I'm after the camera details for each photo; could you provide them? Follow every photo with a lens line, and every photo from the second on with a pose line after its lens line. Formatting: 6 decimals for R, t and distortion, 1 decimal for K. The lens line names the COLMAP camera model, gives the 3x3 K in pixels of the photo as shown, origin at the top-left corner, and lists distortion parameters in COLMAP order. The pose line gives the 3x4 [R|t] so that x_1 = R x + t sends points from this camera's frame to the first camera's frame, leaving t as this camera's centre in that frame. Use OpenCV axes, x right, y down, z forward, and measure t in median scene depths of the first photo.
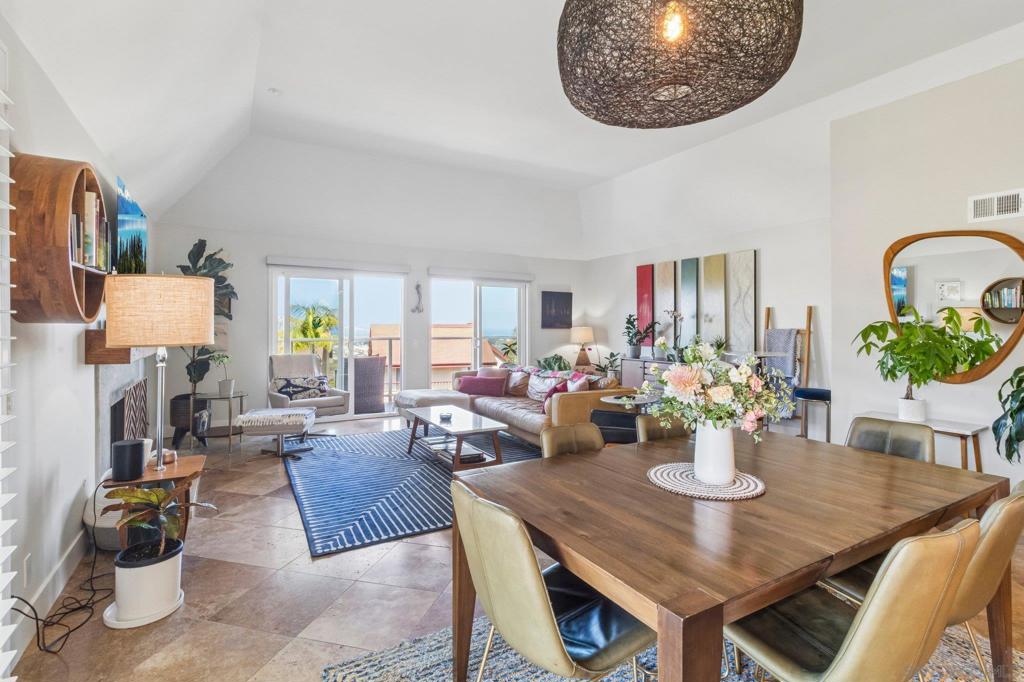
lens RADIAL K [[487.8, 0, 504.8], [0, 487.8, 322.3], [0, 0, 1]] dist [0.004159, 0.001032]
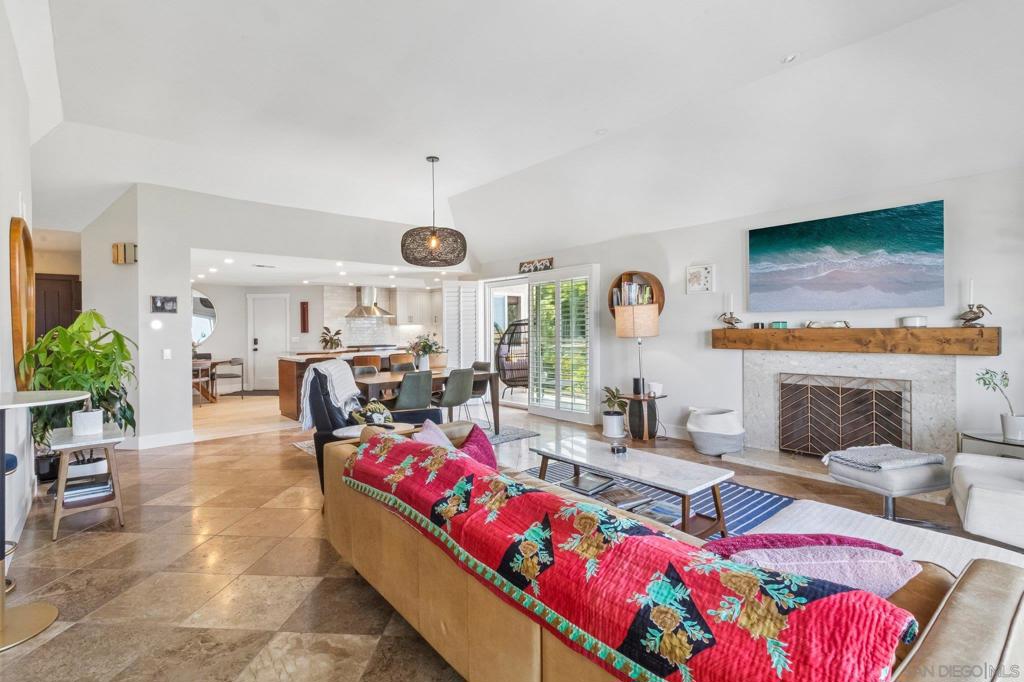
lens RADIAL K [[483.1, 0, 500.0], [0, 483.1, 334.5], [0, 0, 1]] dist [0.004428, 0.000989]
pose [[-0.981340, 0.008384, -0.192097, 0.159005], [0.007685, 0.999961, 0.004383, 0.009468], [0.192126, 0.002825, -0.981366, 1.320102]]
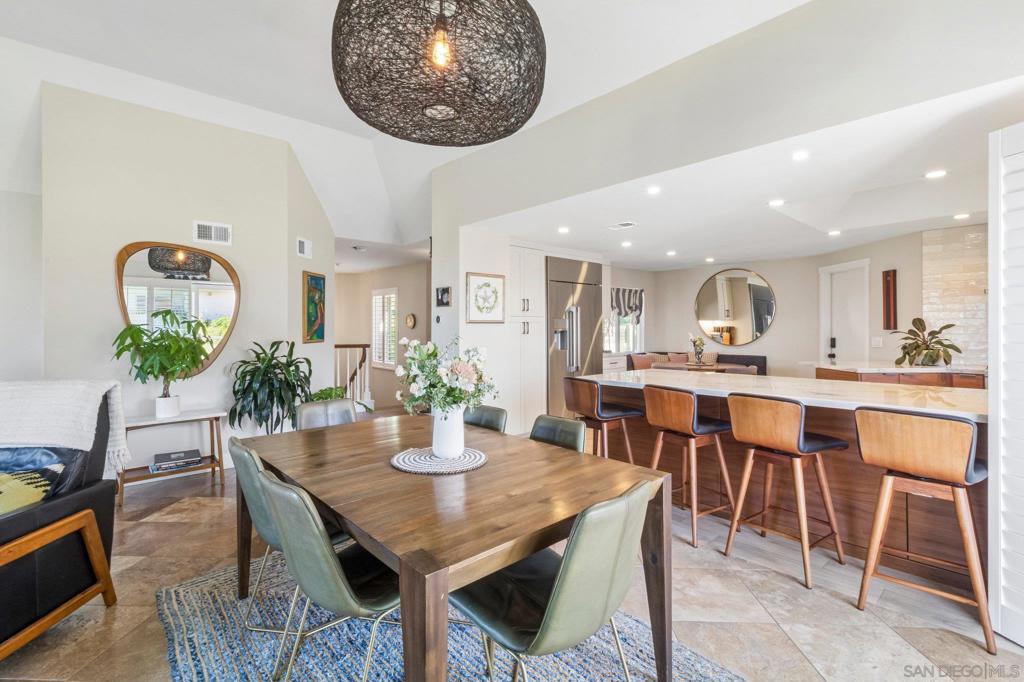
lens RADIAL K [[472.2, 0, 507.7], [0, 472.2, 329.0], [0, 0, 1]] dist [0.002416, 0.000014]
pose [[-0.213932, -0.003345, 0.976843, -0.215452], [-0.002657, 0.999992, 0.002842, 0.003358], [-0.976845, -0.001987, -0.213939, 0.305076]]
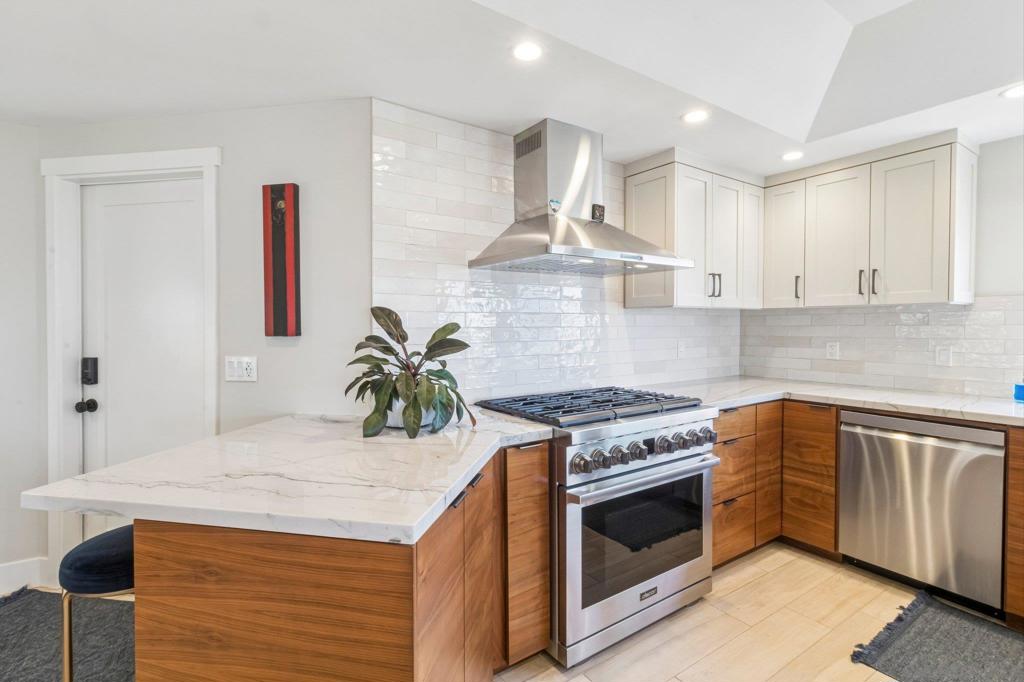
lens RADIAL K [[483.1, 0, 500.0], [0, 483.1, 334.5], [0, 0, 1]] dist [0.004428, 0.000989]
pose [[-0.997144, -0.003475, -0.075445, 0.394589], [-0.004233, 0.999942, 0.009894, -0.000770], [0.075406, 0.010185, -0.997101, -0.242603]]
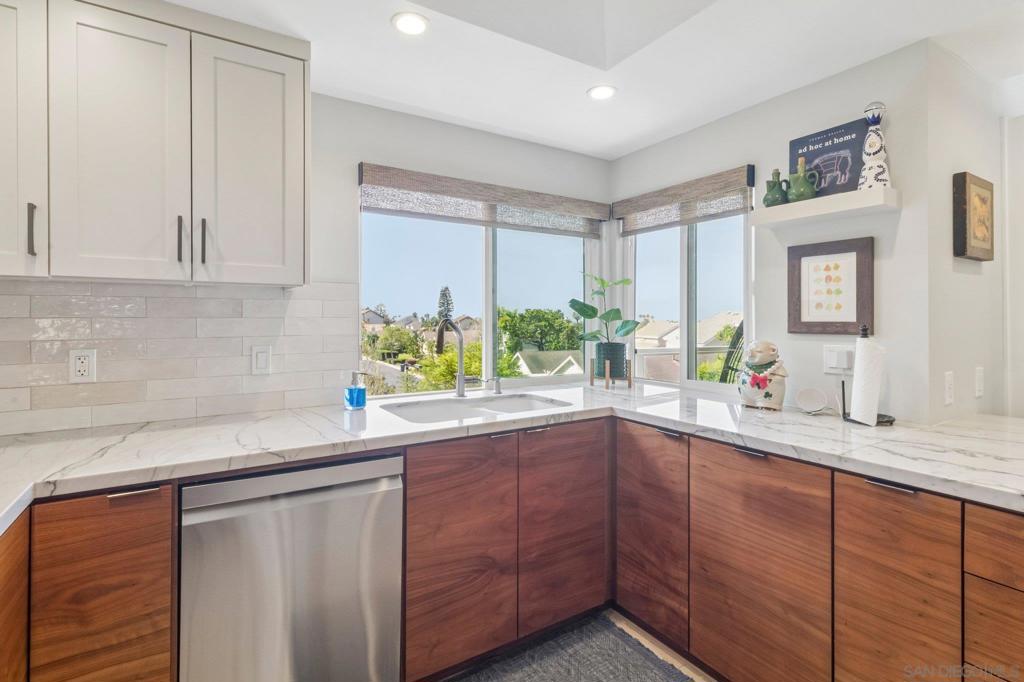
lens RADIAL K [[487.8, 0, 504.8], [0, 487.8, 322.3], [0, 0, 1]] dist [0.004159, 0.001032]
pose [[0.042935, -0.000352, -0.999078, 0.275561], [0.009291, 0.999957, 0.000047, -0.002092], [0.999035, -0.009285, 0.042937, -0.528224]]
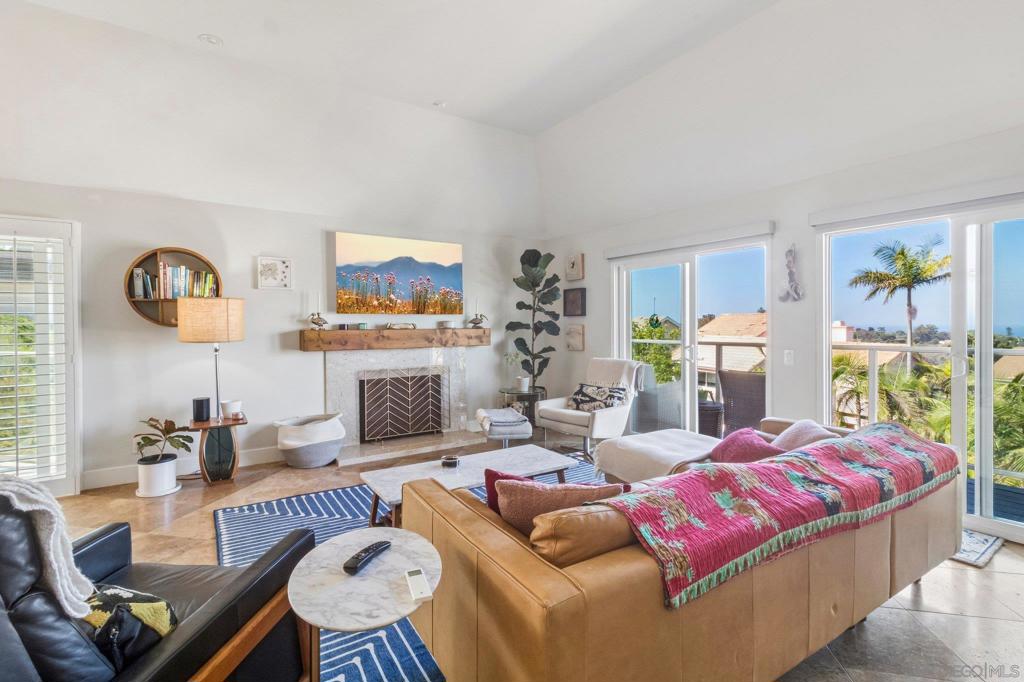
lens RADIAL K [[472.2, 0, 507.7], [0, 472.2, 329.0], [0, 0, 1]] dist [0.002416, 0.000014]
pose [[0.068517, 0.003352, -0.997644, 0.420919], [0.014237, 0.999889, 0.004337, 0.005705], [0.997548, -0.014500, 0.068462, 0.806350]]
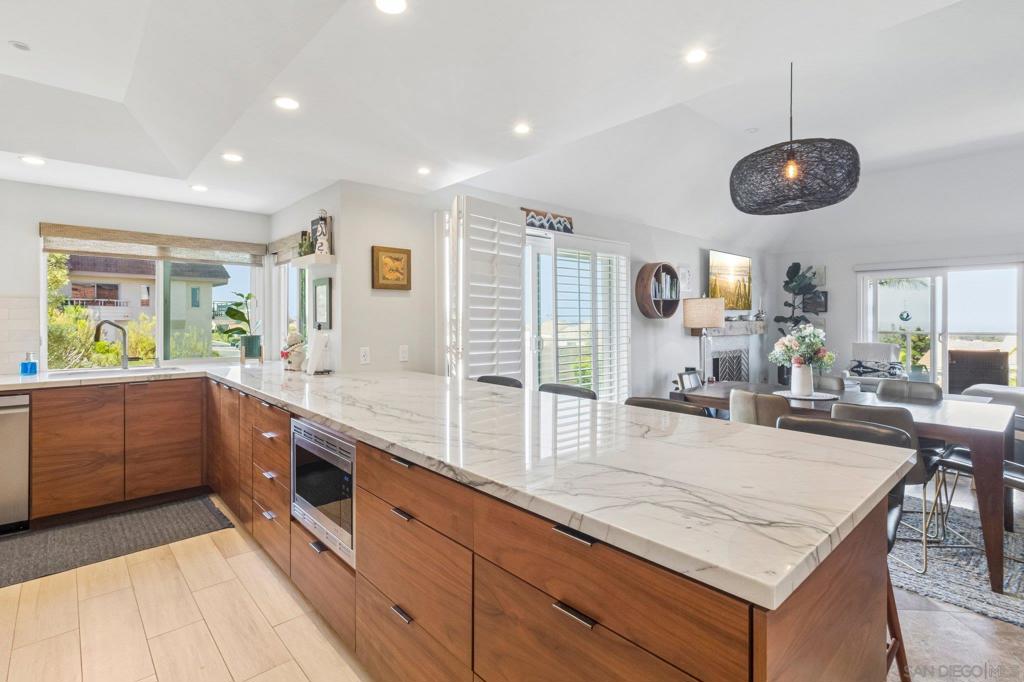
lens RADIAL K [[487.8, 0, 504.8], [0, 487.8, 322.3], [0, 0, 1]] dist [0.004159, 0.001032]
pose [[0.217233, 0.001151, -0.976119, 0.611835], [0.009459, 0.999950, 0.003284, 0.000316], [0.976074, -0.009946, 0.217211, -0.193049]]
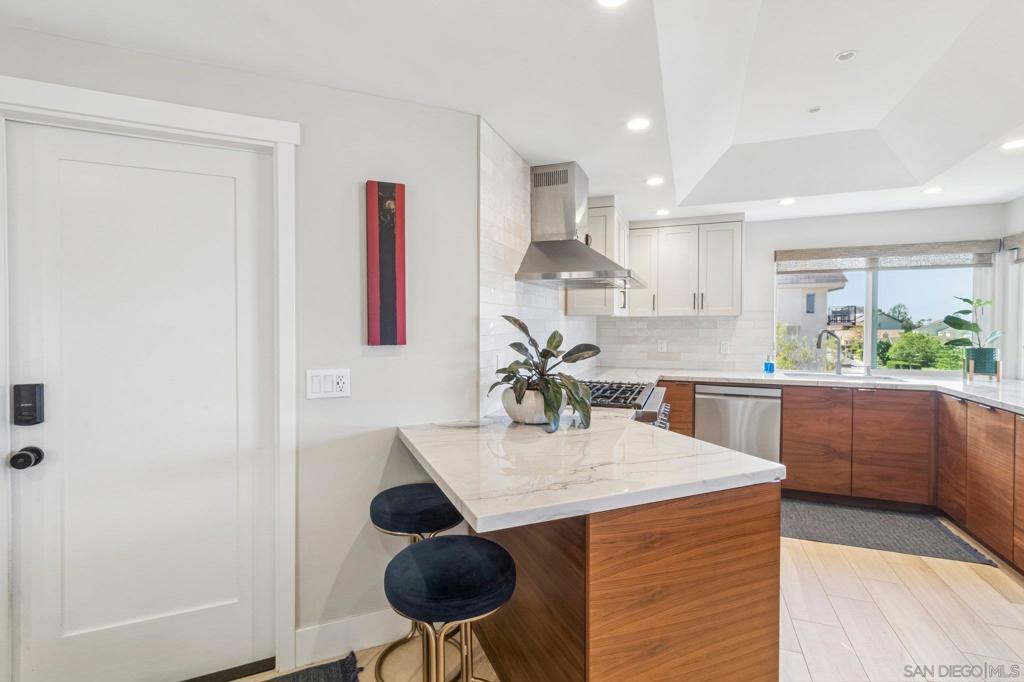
lens RADIAL K [[483.1, 0, 500.0], [0, 483.1, 334.5], [0, 0, 1]] dist [0.004428, 0.000989]
pose [[-0.780564, 0.007698, -0.625029, 0.690609], [0.001973, 0.999950, 0.009852, -0.006003], [0.625073, 0.006457, -0.780539, -0.304946]]
